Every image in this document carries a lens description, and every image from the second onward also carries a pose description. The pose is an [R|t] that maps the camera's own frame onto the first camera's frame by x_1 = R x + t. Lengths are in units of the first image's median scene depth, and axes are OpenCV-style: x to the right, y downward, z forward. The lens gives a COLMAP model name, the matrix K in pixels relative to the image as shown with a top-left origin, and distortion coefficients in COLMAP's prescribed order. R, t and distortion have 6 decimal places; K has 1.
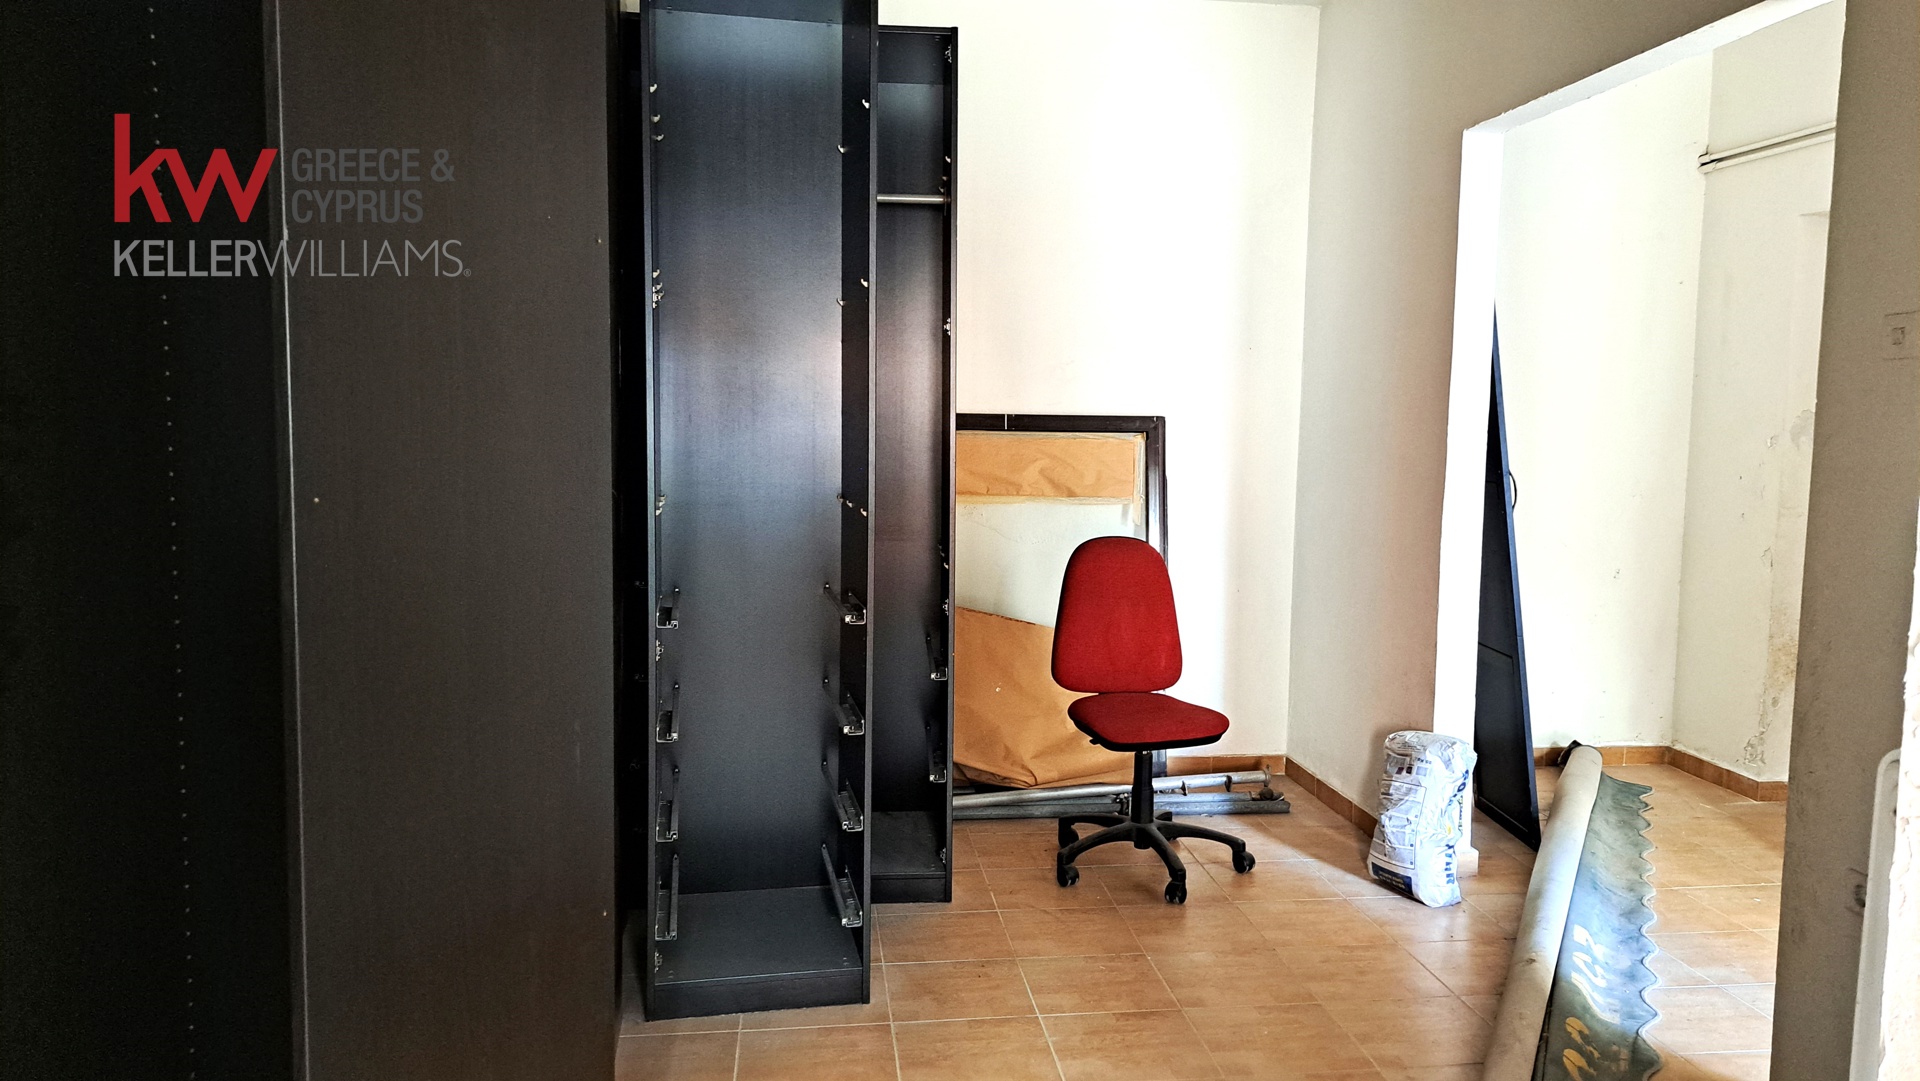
lens RADIAL K [[1386.0, 0, 957.1], [0, 1386.0, 536.6], [0, 0, 1]] dist [0.033029, -0.027799]
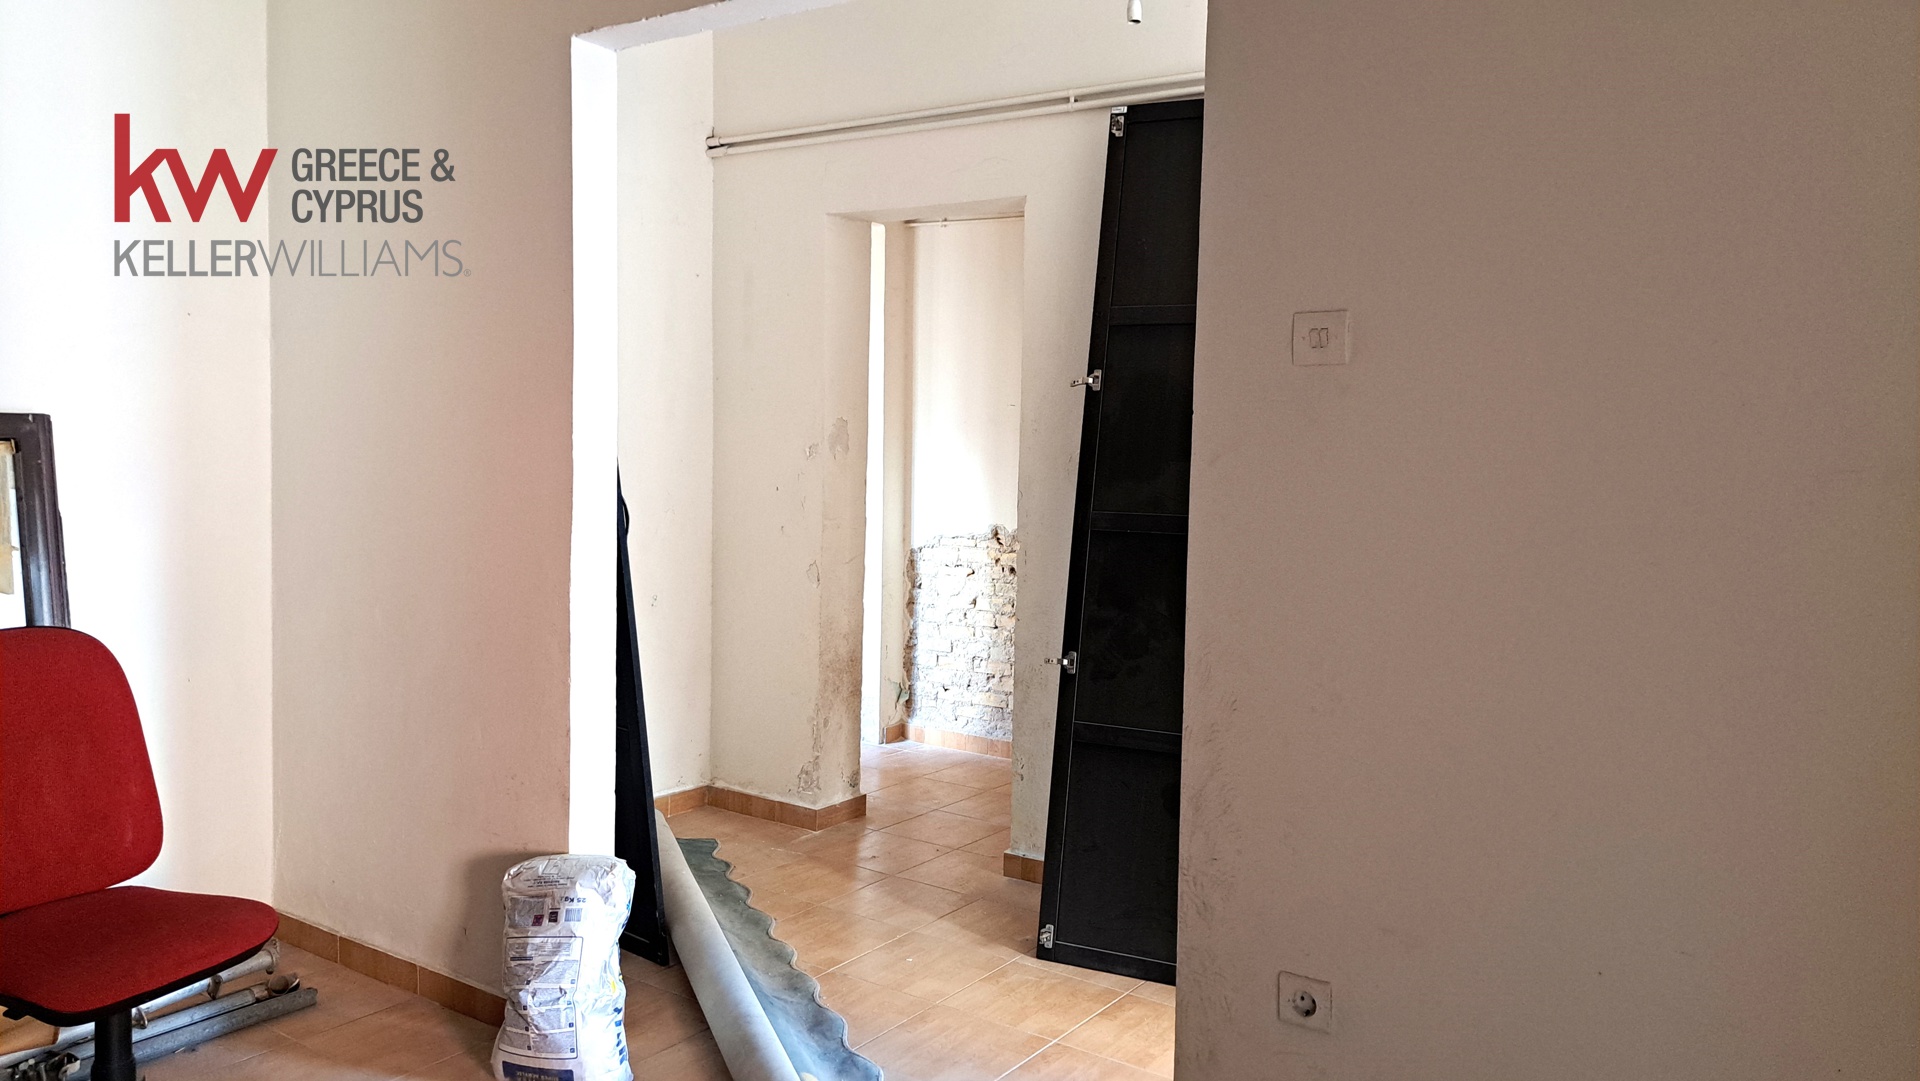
lens RADIAL K [[1386.0, 0, 996.6], [0, 1386.0, 511.4], [0, 0, 1]] dist [0.033029, -0.027799]
pose [[0.657772, -0.041012, 0.752100, -0.044240], [0.055117, 0.998460, 0.006242, -0.026012], [-0.751198, 0.037348, 0.659019, 0.297014]]
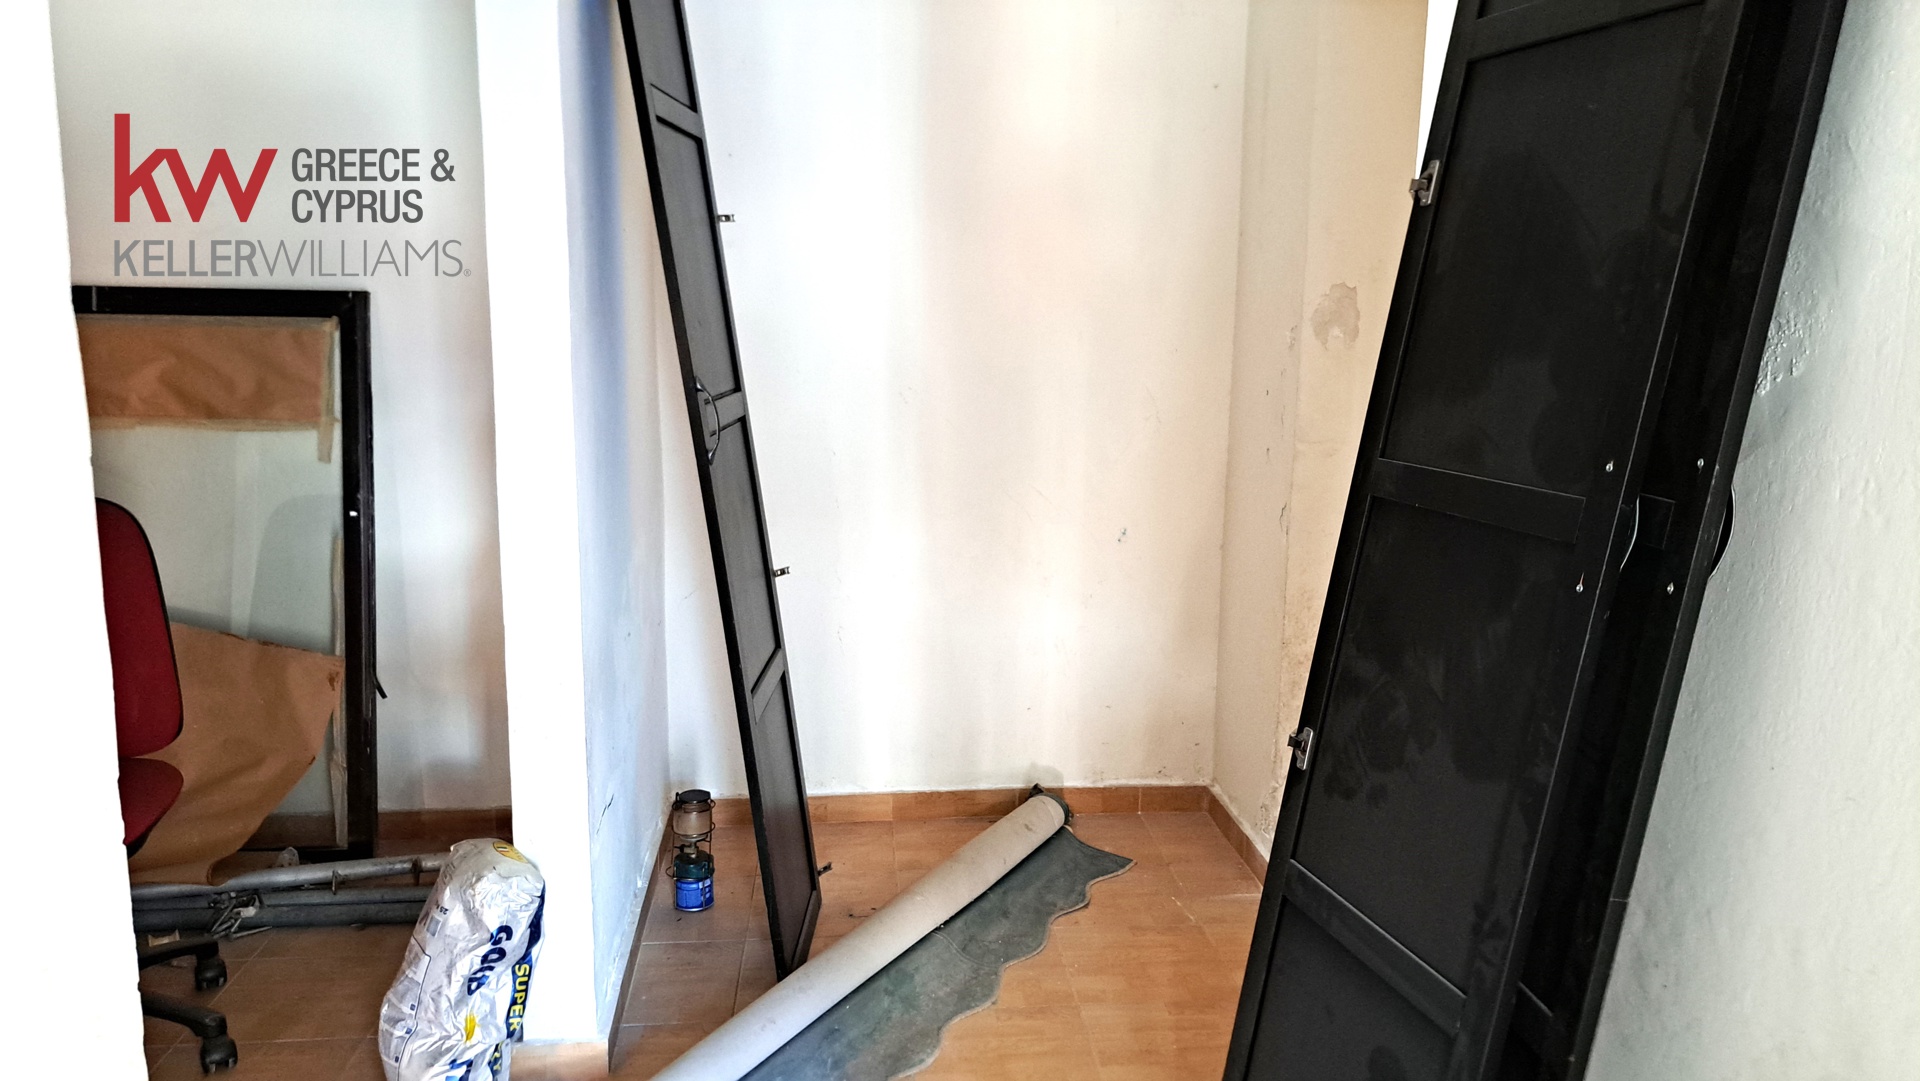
lens RADIAL K [[1386.0, 0, 965.2], [0, 1386.0, 549.6], [0, 0, 1]] dist [0.033029, -0.027799]
pose [[0.999823, 0.004582, -0.018260, 0.464496], [-0.003023, 0.996419, 0.084504, -0.025047], [0.018582, -0.084434, 0.996256, 0.381756]]
